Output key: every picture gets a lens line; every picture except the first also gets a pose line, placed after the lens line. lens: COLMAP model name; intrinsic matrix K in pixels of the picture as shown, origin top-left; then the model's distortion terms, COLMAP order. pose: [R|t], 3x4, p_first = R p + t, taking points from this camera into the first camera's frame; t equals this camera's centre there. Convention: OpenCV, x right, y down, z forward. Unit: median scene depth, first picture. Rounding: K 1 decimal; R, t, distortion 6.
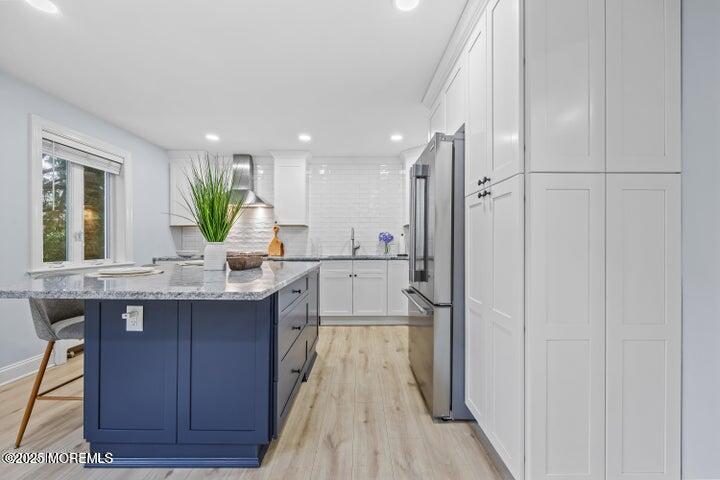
lens RADIAL K [[288.7, 0, 360.5], [0, 288.7, 242.9], [0, 0, 1]] dist [-0.000415, -0.000017]
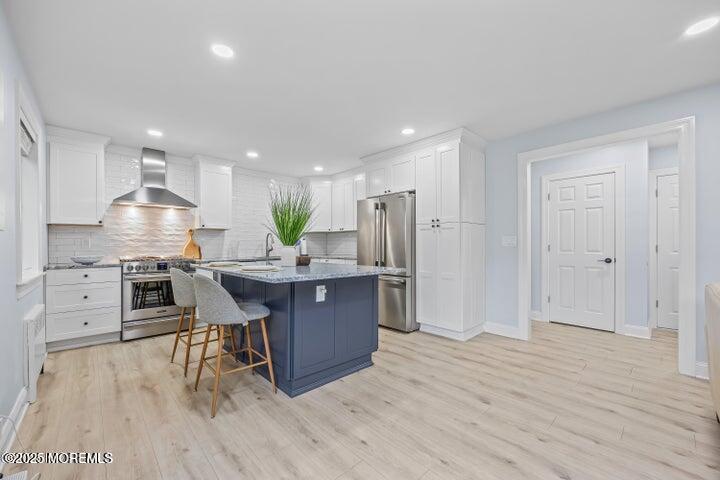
lens RADIAL K [[287.2, 0, 357.8], [0, 287.2, 244.8], [0, 0, 1]] dist [-0.001118, -0.000014]
pose [[0.728900, -0.000127, 0.684620, -0.562534], [-0.000034, 1.000000, 0.000222, -0.004519], [-0.684620, -0.000185, 0.728900, -0.102750]]
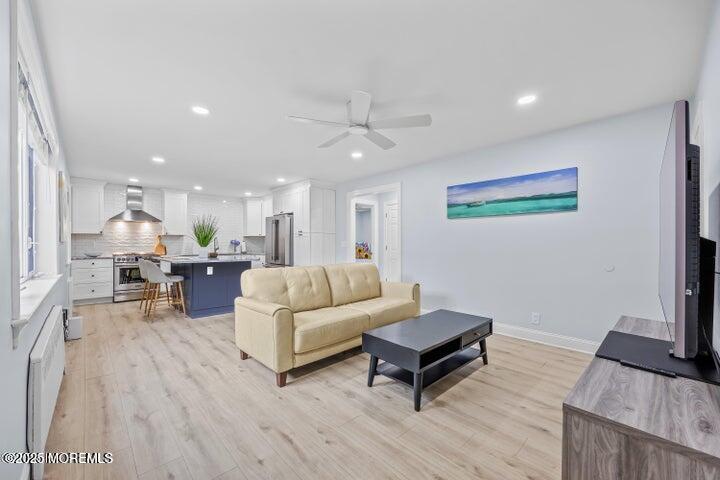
lens RADIAL K [[289.8, 0, 357.5], [0, 289.8, 242.6], [0, 0, 1]] dist [0.000124, 0.000155]
pose [[0.728270, 0.001005, 0.685289, -0.593844], [-0.000770, 0.999999, -0.000648, -0.019309], [-0.685289, -0.000055, 0.728271, -0.839098]]
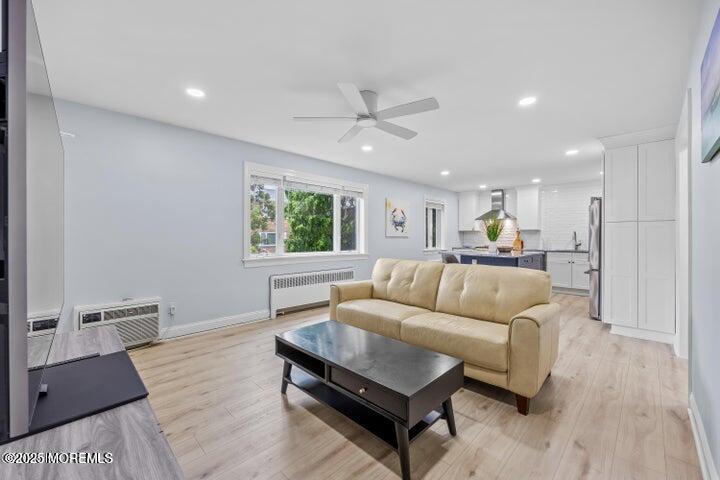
lens RADIAL K [[289.9, 0, 362.0], [0, 289.9, 236.8], [0, 0, 1]] dist [0.001209, 0.000039]
pose [[0.711484, 0.001524, -0.702700, 0.241376], [-0.002734, 0.999996, -0.000599, -0.019002], [0.702696, 0.002347, 0.711486, -0.820302]]
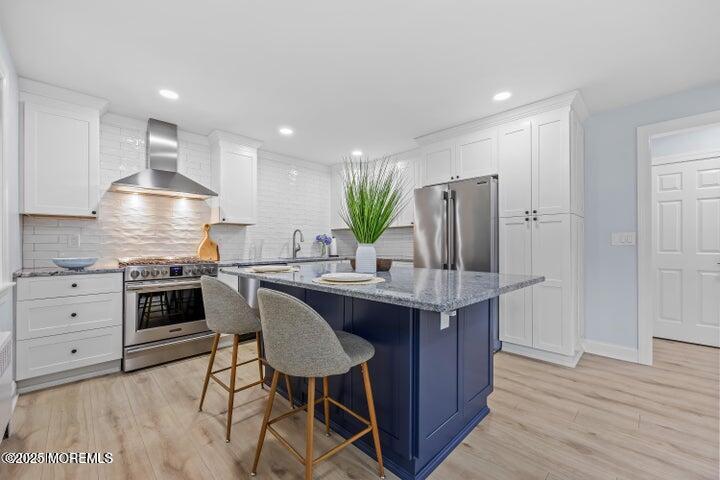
lens RADIAL K [[285.6, 0, 356.9], [0, 285.6, 243.0], [0, 0, 1]] dist [-0.000887, -0.000206]
pose [[0.711065, 0.003175, 0.703120, -0.566639], [-0.000338, 0.999991, -0.004174, -0.002053], [-0.703127, 0.002731, 0.711059, 0.156910]]
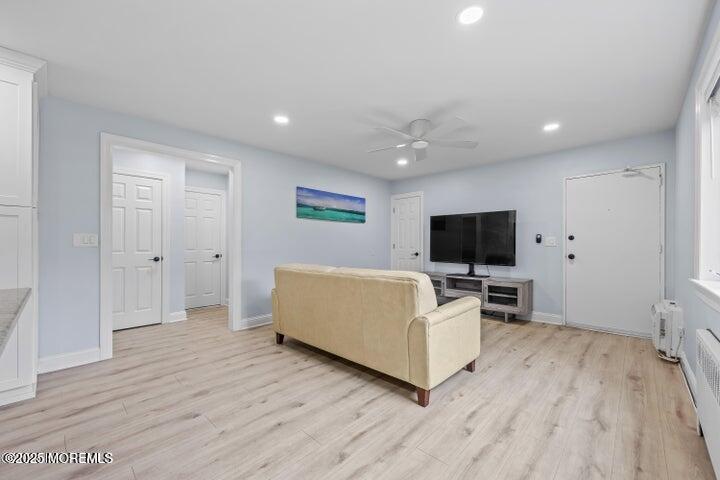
lens RADIAL K [[293.0, 0, 360.4], [0, 293.0, 243.6], [0, 0, 1]] dist [-0.001904, -0.000208]
pose [[-0.727017, 0.004036, 0.686608, -0.569725], [-0.000393, 0.999980, -0.006295, -0.002152], [-0.686619, -0.004846, -0.727001, 0.243895]]
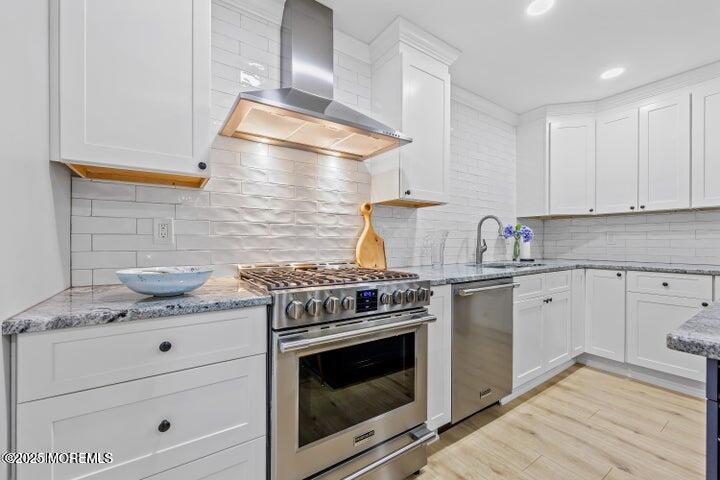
lens RADIAL K [[289.8, 0, 357.5], [0, 289.8, 242.6], [0, 0, 1]] dist [0.000124, 0.000155]
pose [[0.829854, 0.002725, 0.557974, -0.568506], [-0.006286, 0.999970, 0.004466, 0.001575], [-0.557945, -0.007214, 0.829846, 0.655703]]
